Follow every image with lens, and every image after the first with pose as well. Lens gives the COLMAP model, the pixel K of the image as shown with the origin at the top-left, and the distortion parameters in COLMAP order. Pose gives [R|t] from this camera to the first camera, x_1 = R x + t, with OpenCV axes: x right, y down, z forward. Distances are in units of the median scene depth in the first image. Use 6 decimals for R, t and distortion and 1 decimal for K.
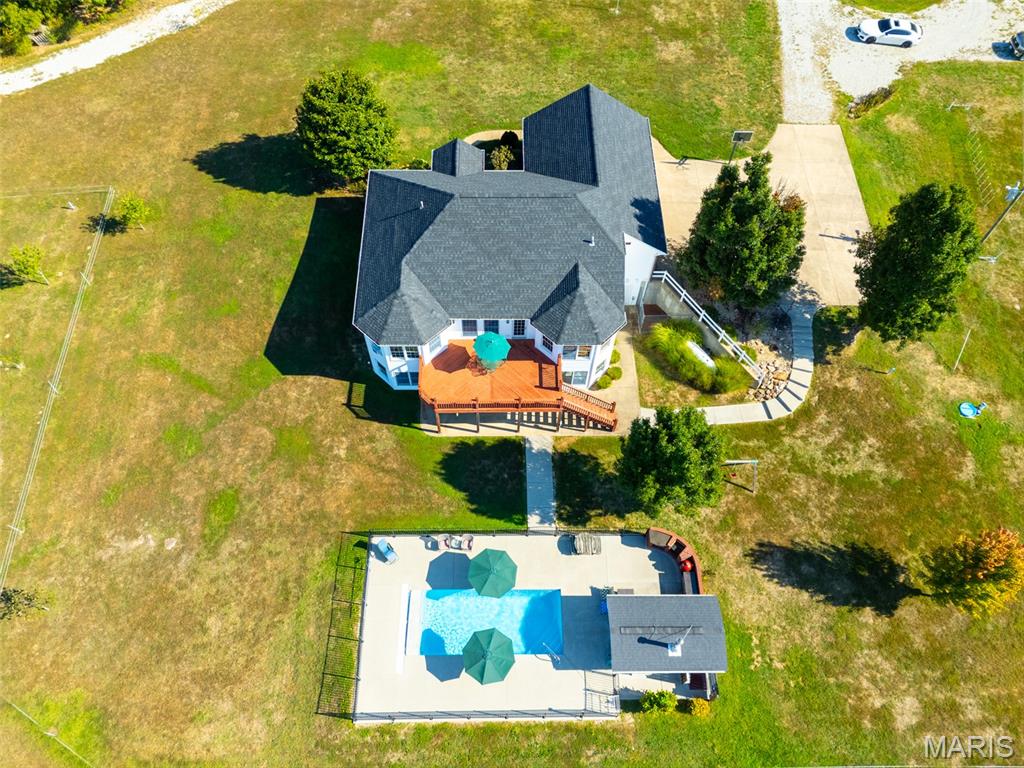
lens RADIAL K [[750.3, 0, 513.5], [0, 750.3, 385.3], [0, 0, 1]] dist [0.067747, -0.064991]
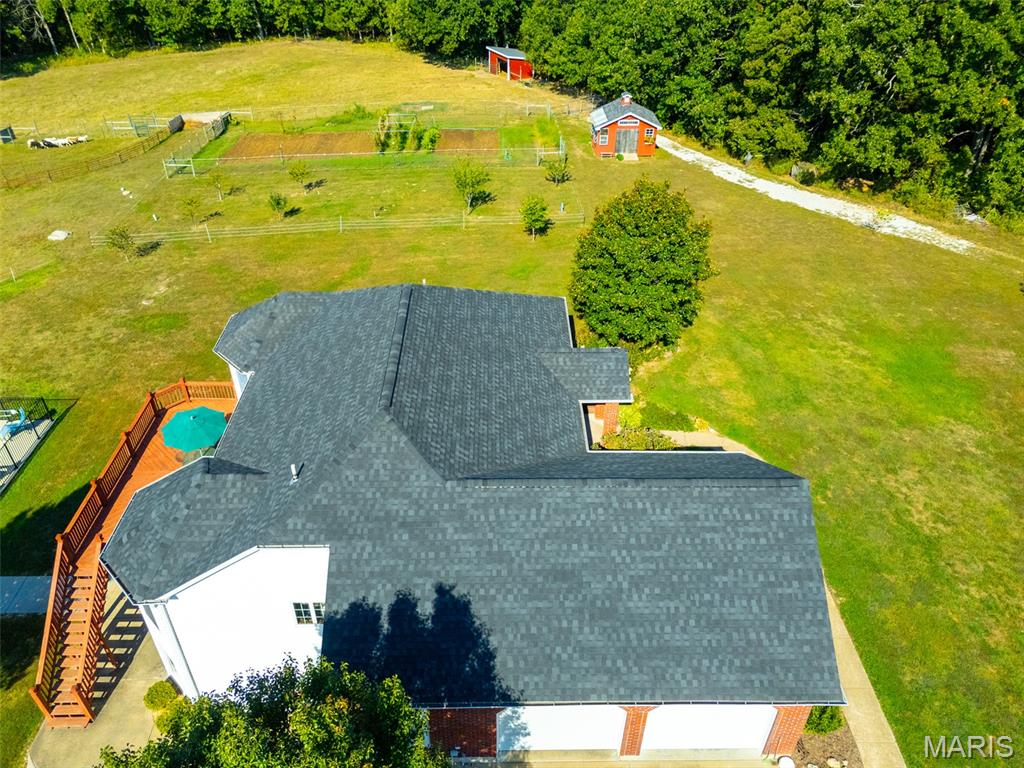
lens RADIAL K [[750.3, 0, 513.5], [0, 750.3, 385.3], [0, 0, 1]] dist [0.067747, -0.064991]
pose [[0.005987, 0.577530, -0.816348, 0.418894], [-0.867782, 0.408666, 0.282749, -0.430885], [0.496909, 0.706719, 0.503617, 0.757768]]
